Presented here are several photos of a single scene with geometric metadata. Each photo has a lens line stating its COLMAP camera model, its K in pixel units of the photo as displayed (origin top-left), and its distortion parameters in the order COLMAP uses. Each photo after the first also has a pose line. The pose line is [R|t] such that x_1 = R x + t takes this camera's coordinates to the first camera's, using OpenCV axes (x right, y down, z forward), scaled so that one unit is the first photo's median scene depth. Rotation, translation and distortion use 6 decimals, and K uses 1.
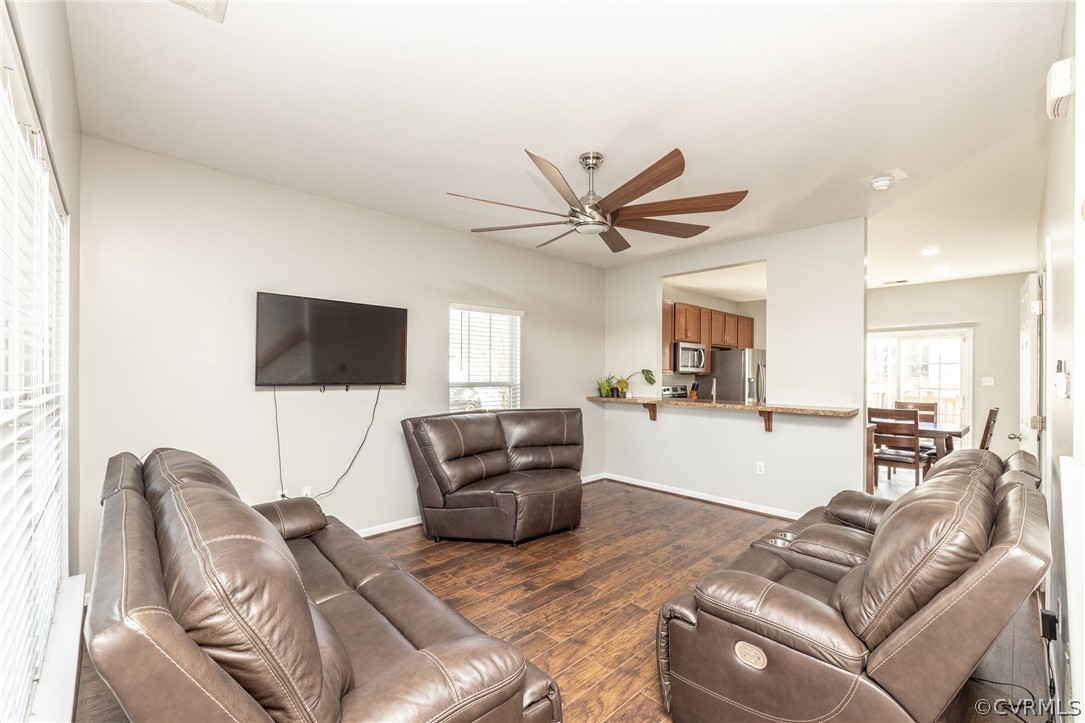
lens RADIAL K [[453.6, 0, 542.5], [0, 453.6, 361.5], [0, 0, 1]] dist [-0.000937, -0.000125]
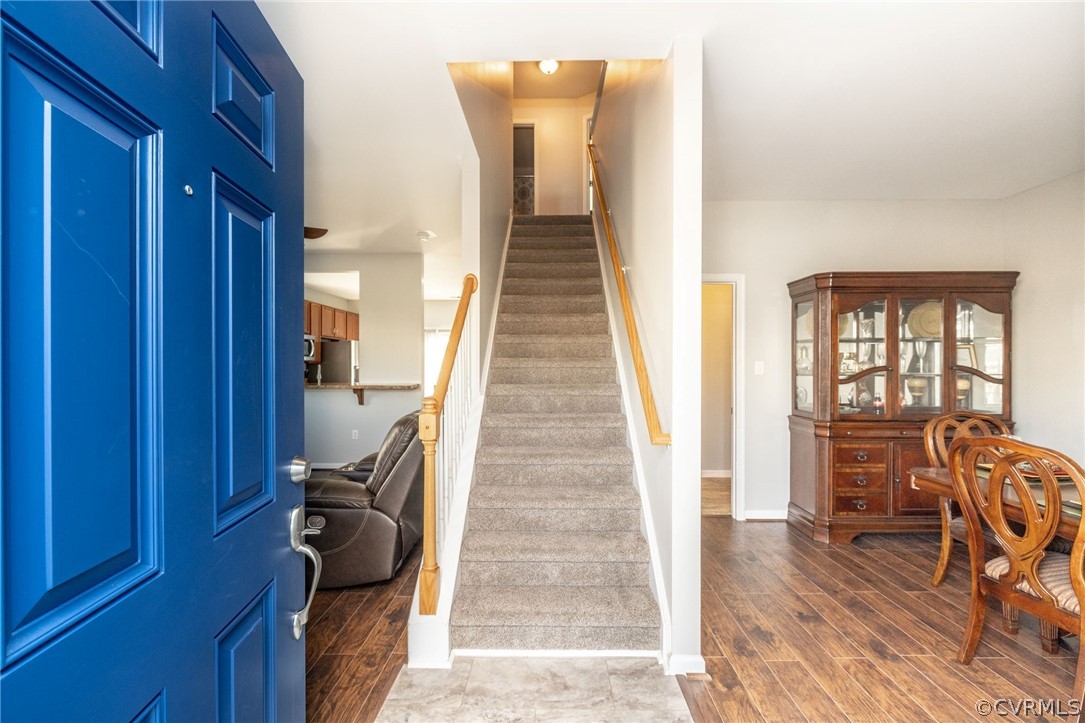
lens RADIAL K [[453.6, 0, 542.5], [0, 453.6, 361.5], [0, 0, 1]] dist [-0.000937, -0.000125]
pose [[0.709777, -0.002264, 0.704423, -0.040338], [-0.008826, 0.999888, 0.012107, 0.009339], [-0.704372, -0.014810, 0.709677, -0.247459]]
